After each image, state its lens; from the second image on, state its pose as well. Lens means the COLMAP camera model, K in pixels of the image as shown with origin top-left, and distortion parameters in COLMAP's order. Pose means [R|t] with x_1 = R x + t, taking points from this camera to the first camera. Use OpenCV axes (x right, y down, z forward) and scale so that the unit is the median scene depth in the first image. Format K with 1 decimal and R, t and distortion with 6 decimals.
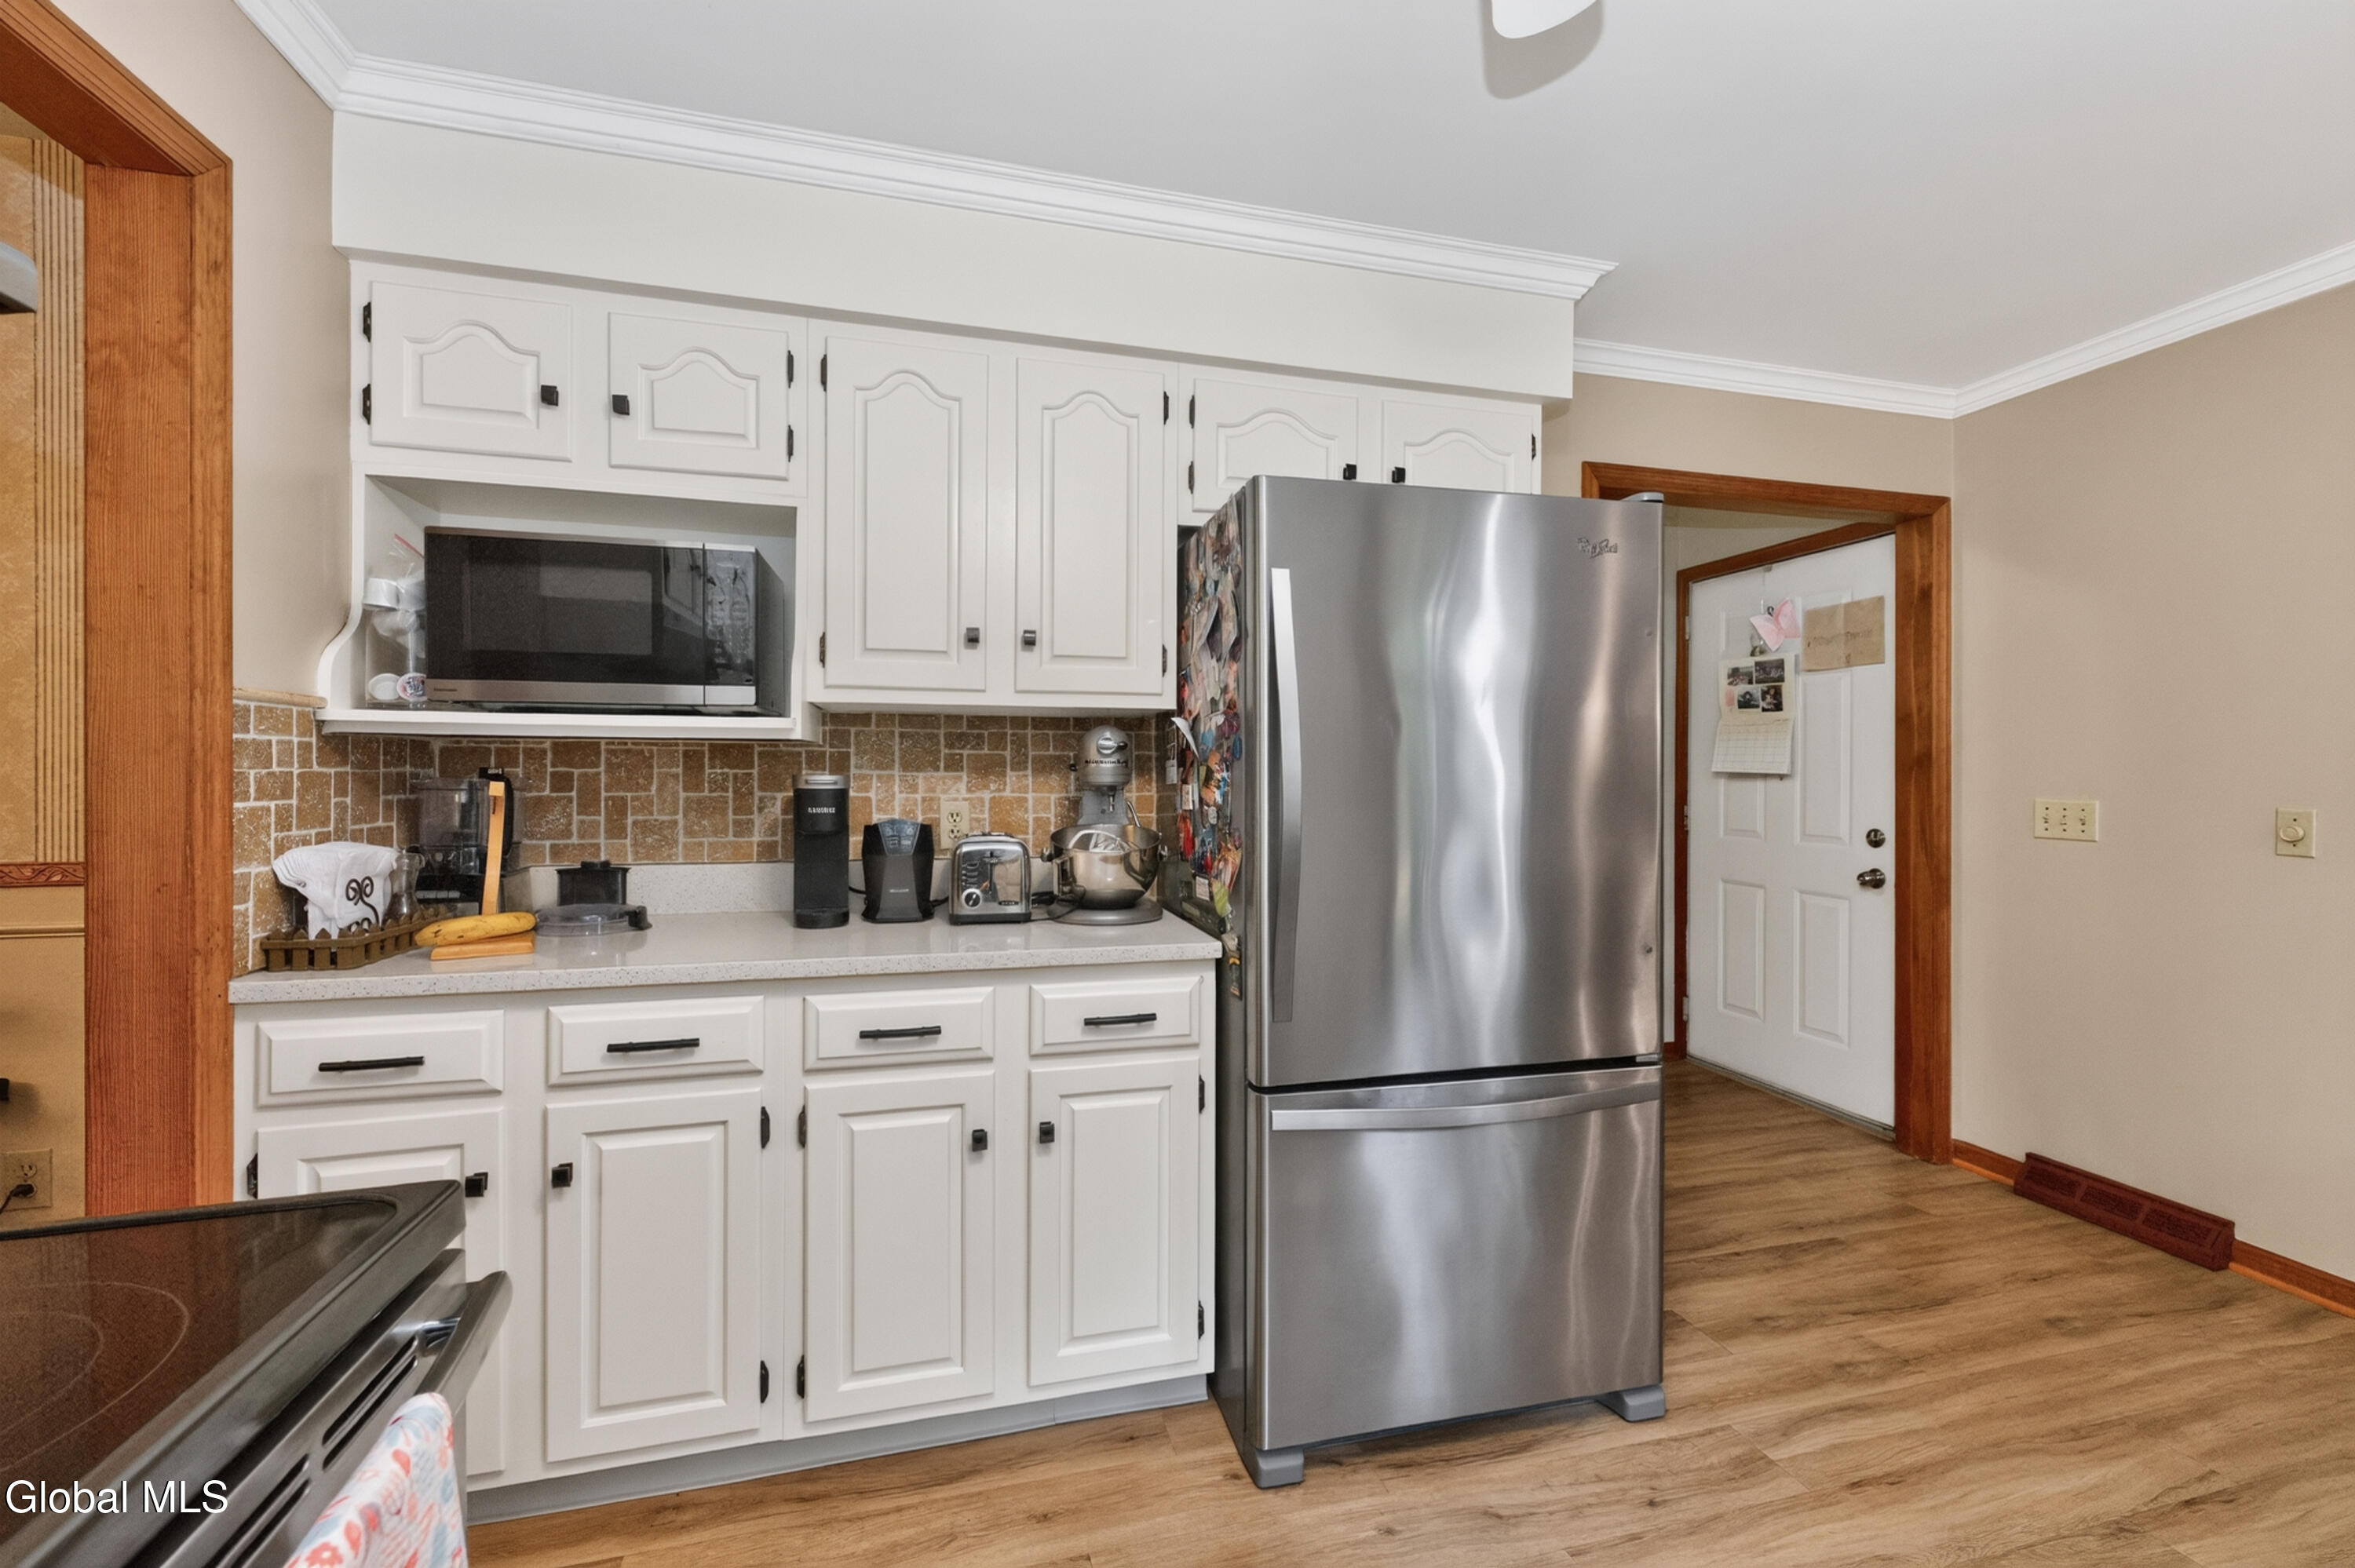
lens RADIAL K [[1015.4, 0, 1185.3], [0, 1015.4, 771.2], [0, 0, 1]] dist [0.003647, 0.000125]
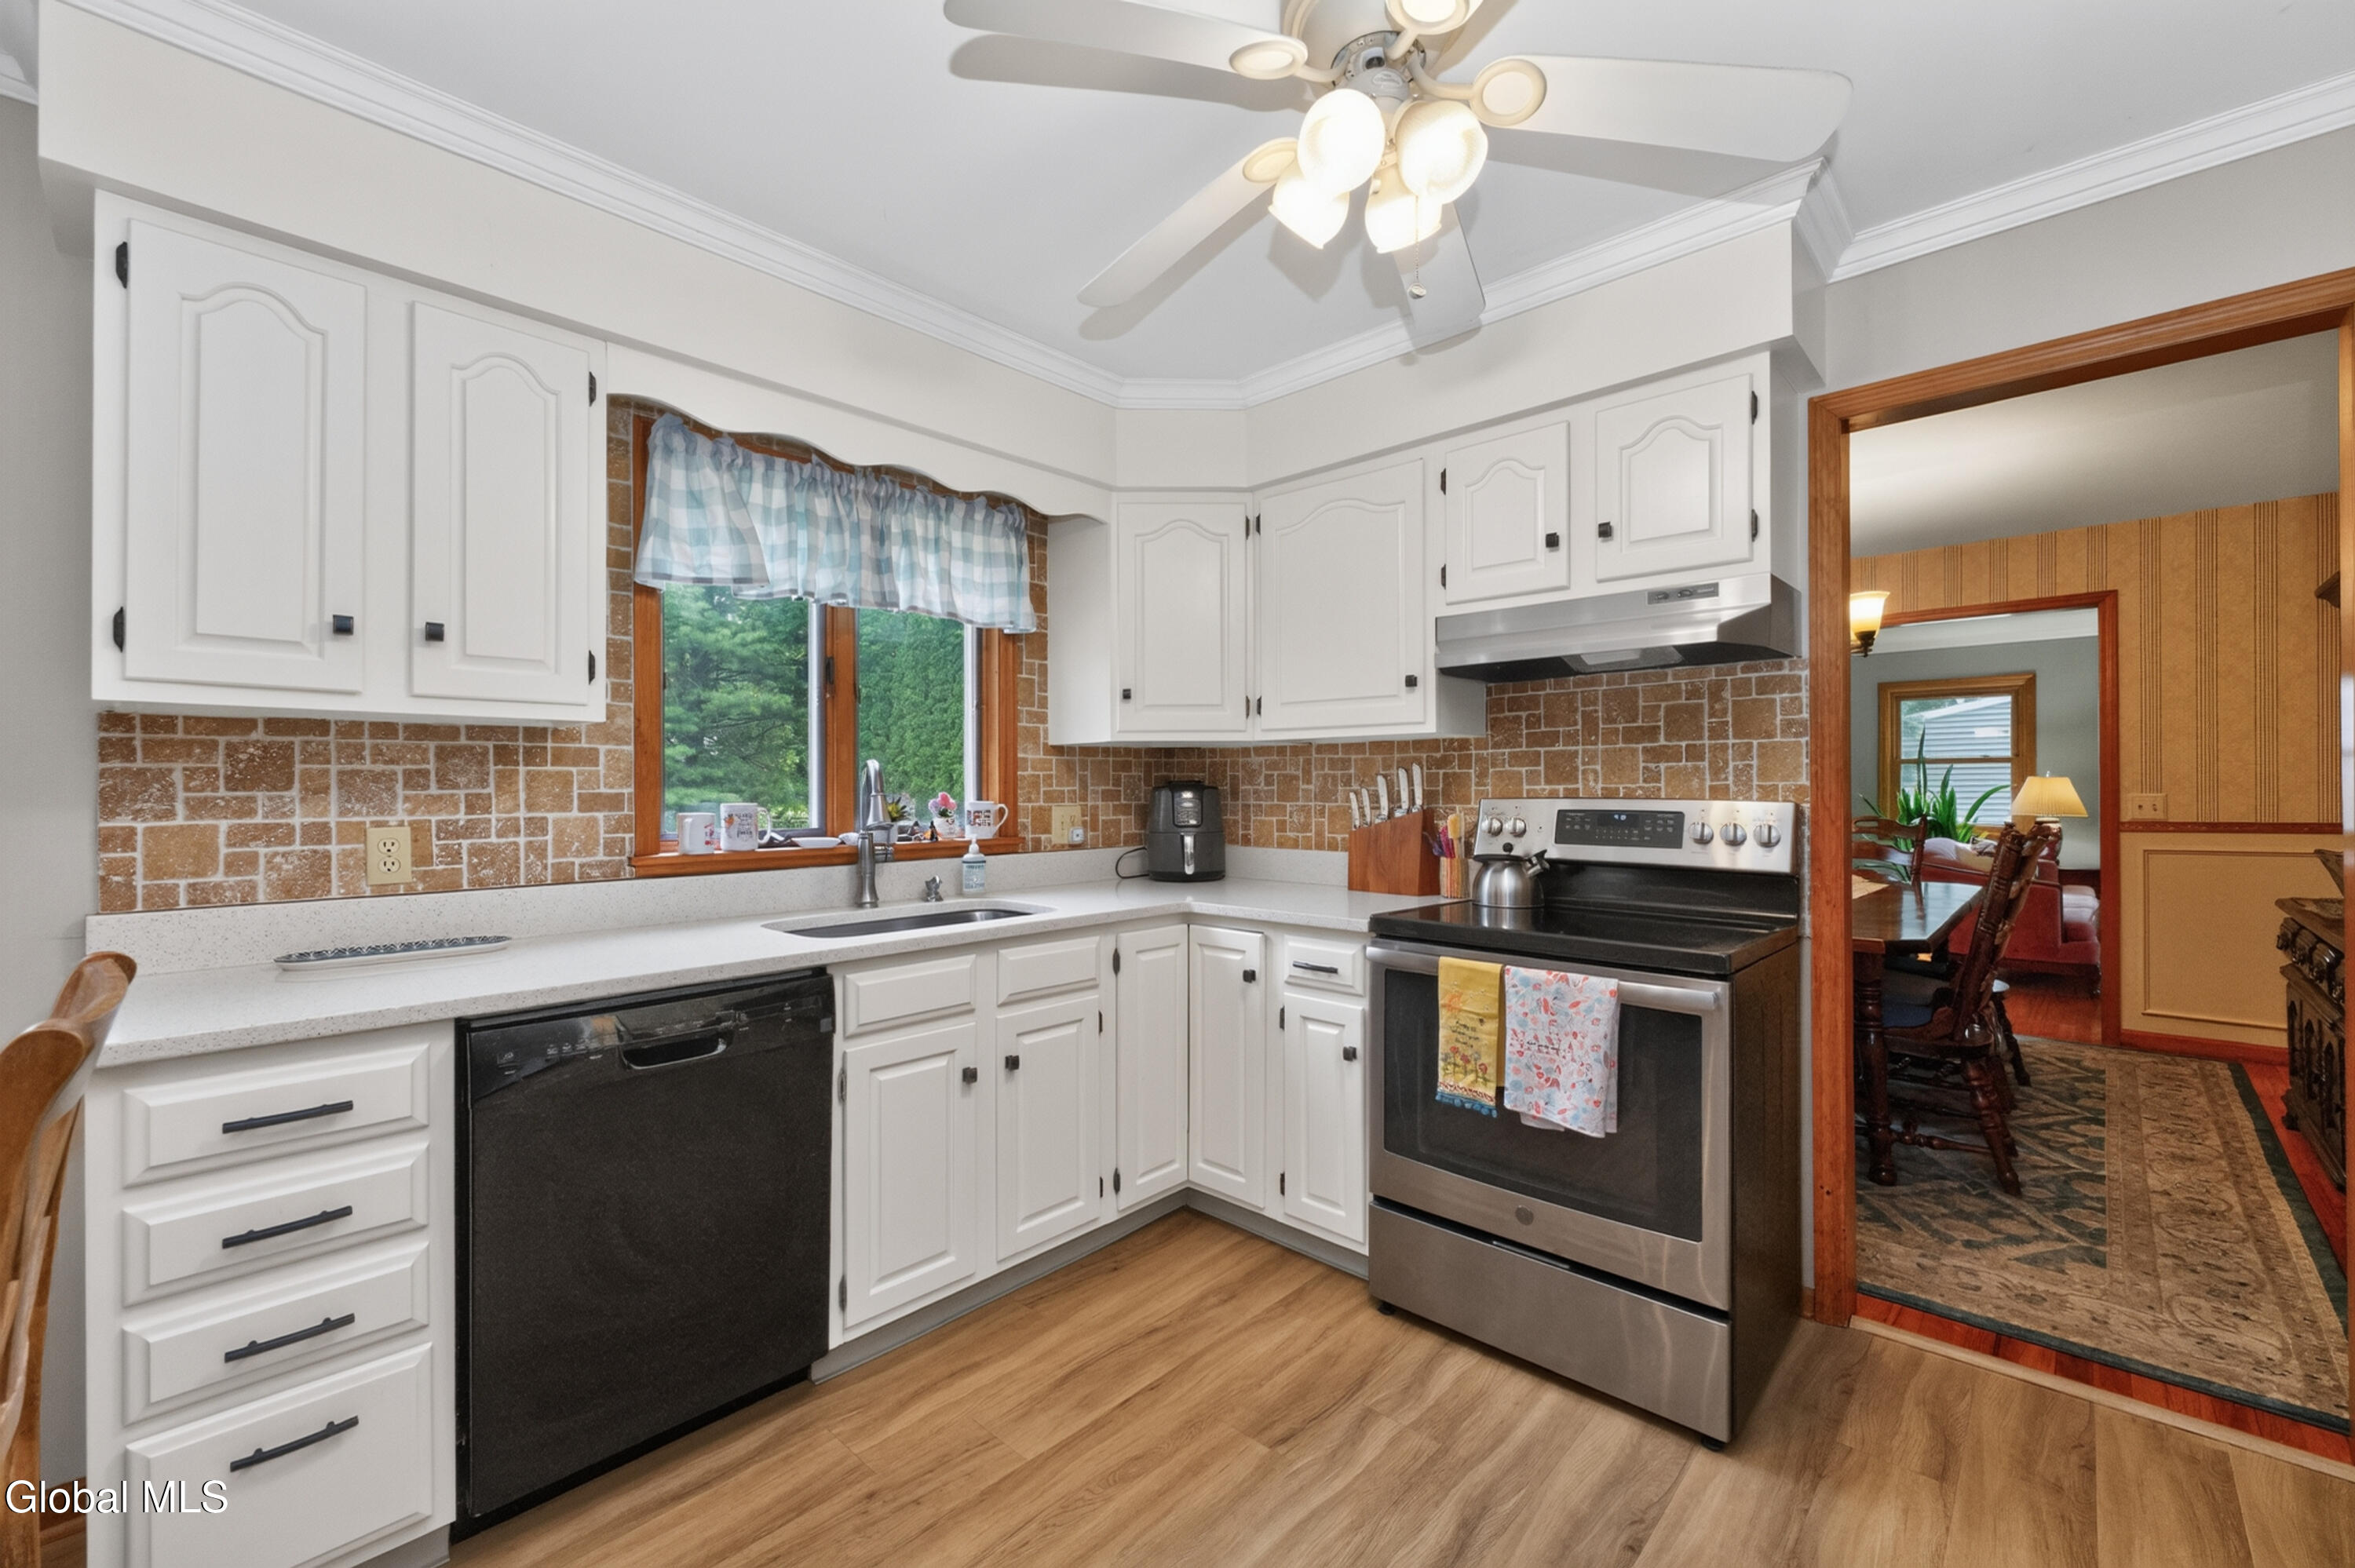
lens RADIAL K [[967.6, 0, 1180.1], [0, 967.6, 787.6], [0, 0, 1]] dist [0.000764, -0.000377]
pose [[0.848234, -0.012165, 0.529482, -0.587028], [0.010189, 0.999926, 0.006650, -0.005440], [-0.529524, -0.000246, 0.848295, -0.167785]]
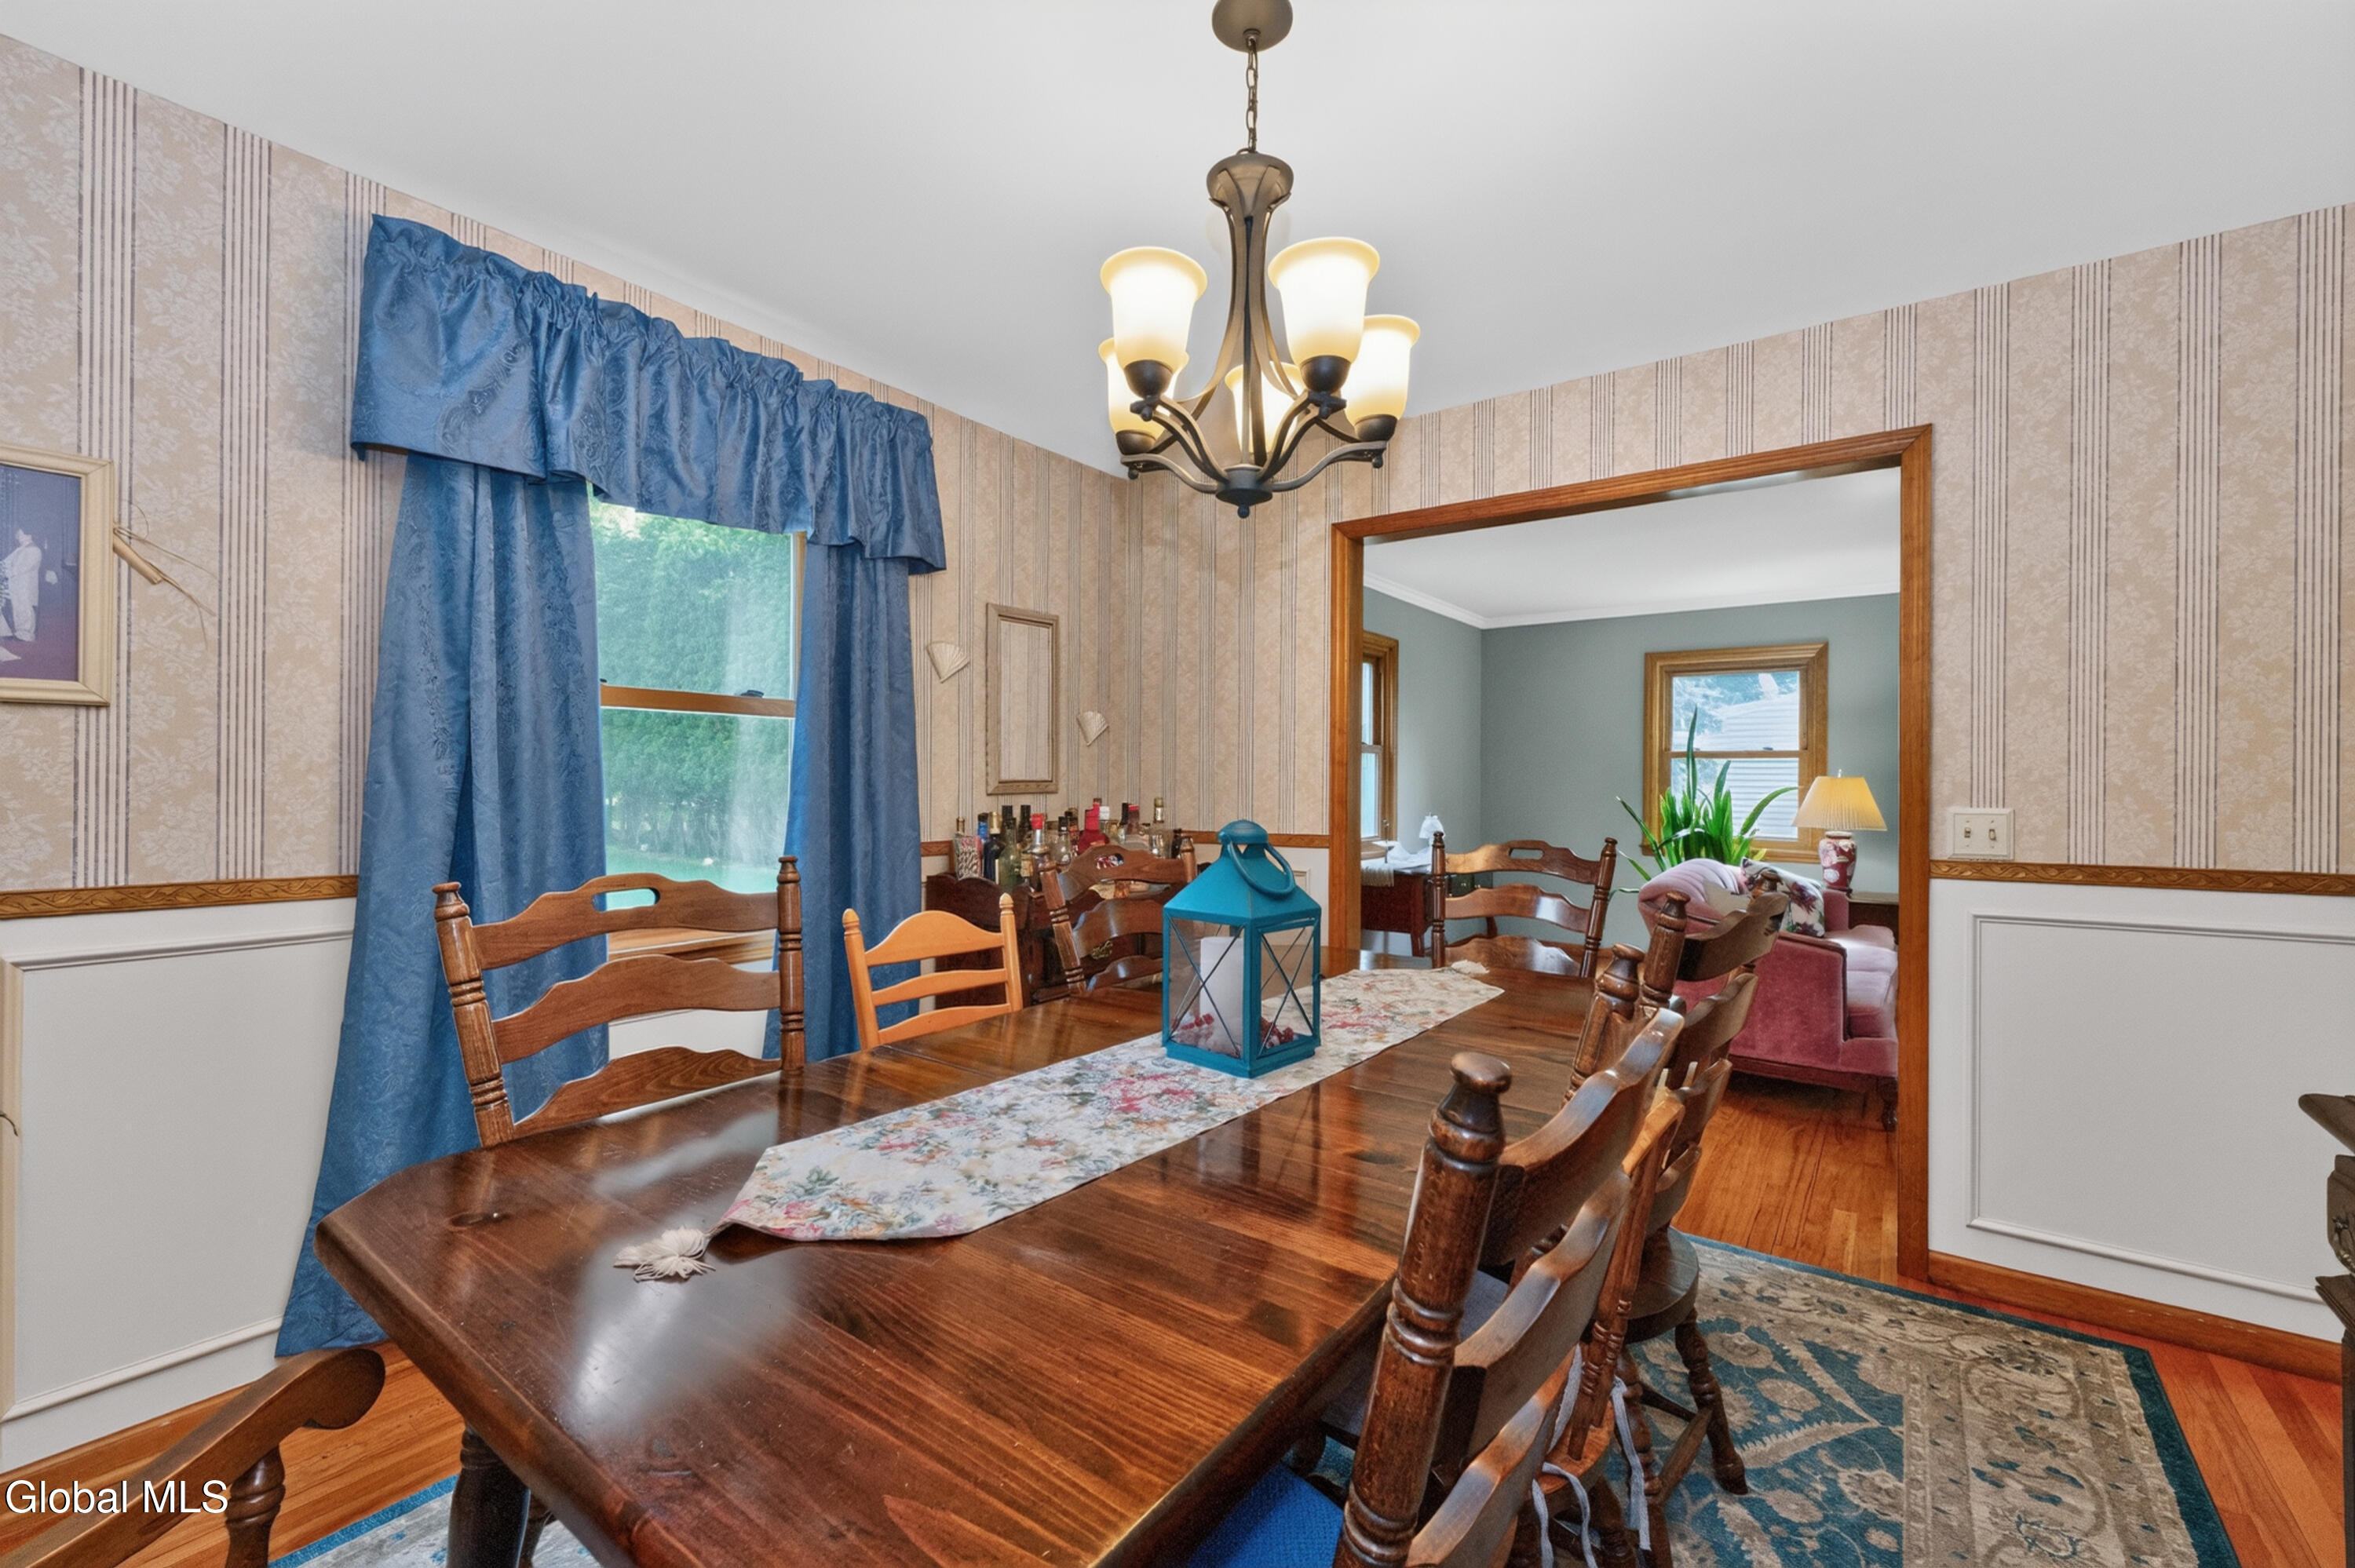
lens RADIAL K [[967.6, 0, 1178.4], [0, 967.6, 774.3], [0, 0, 1]] dist [0.000764, -0.000377]
pose [[0.781097, 0.001734, 0.624407, -0.410231], [-0.004600, 0.999985, 0.002979, -0.004262], [-0.624392, -0.005199, 0.781094, -0.122669]]
